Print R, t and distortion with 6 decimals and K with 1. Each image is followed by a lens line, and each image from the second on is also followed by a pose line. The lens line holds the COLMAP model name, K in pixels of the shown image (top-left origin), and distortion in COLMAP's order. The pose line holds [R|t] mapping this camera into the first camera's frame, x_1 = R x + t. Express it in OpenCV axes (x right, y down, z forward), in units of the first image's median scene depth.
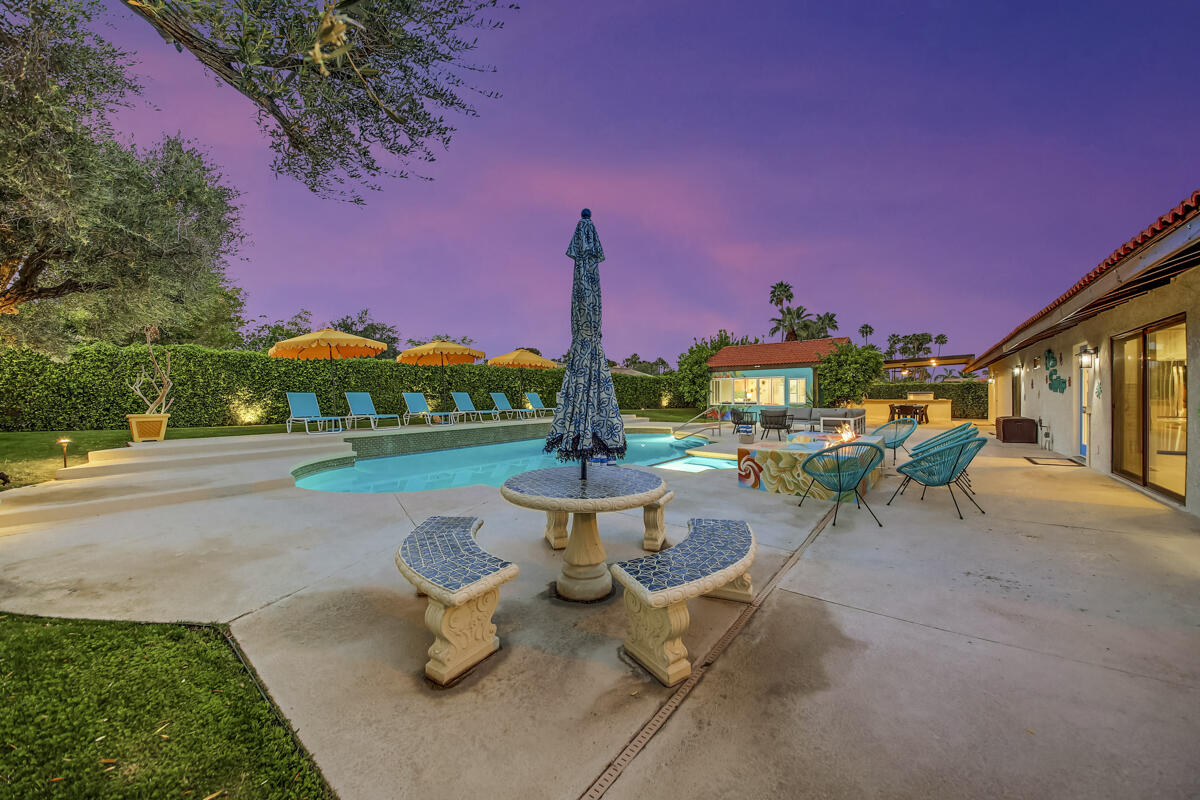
lens RADIAL K [[418.2, 0, 594.4], [0, 418.2, 396.8], [0, 0, 1]] dist [0.000498, -0.012631]
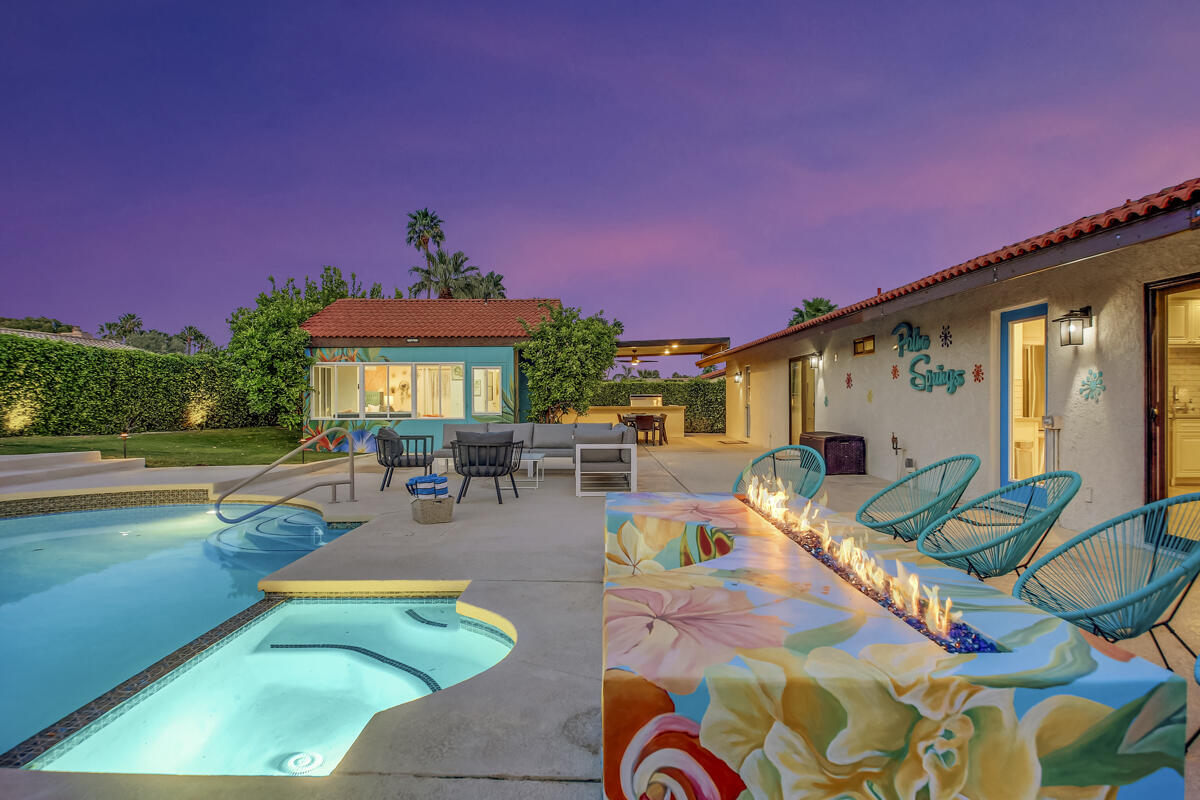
lens RADIAL K [[688.3, 0, 602.6], [0, 688.3, 401.2], [0, 0, 1]] dist [0.049630, -0.030964]
pose [[0.773008, 0.000077, 0.634396, 0.047955], [0.001840, 0.999996, -0.002363, 0.001686], [-0.634393, 0.002994, 0.773005, 0.238662]]
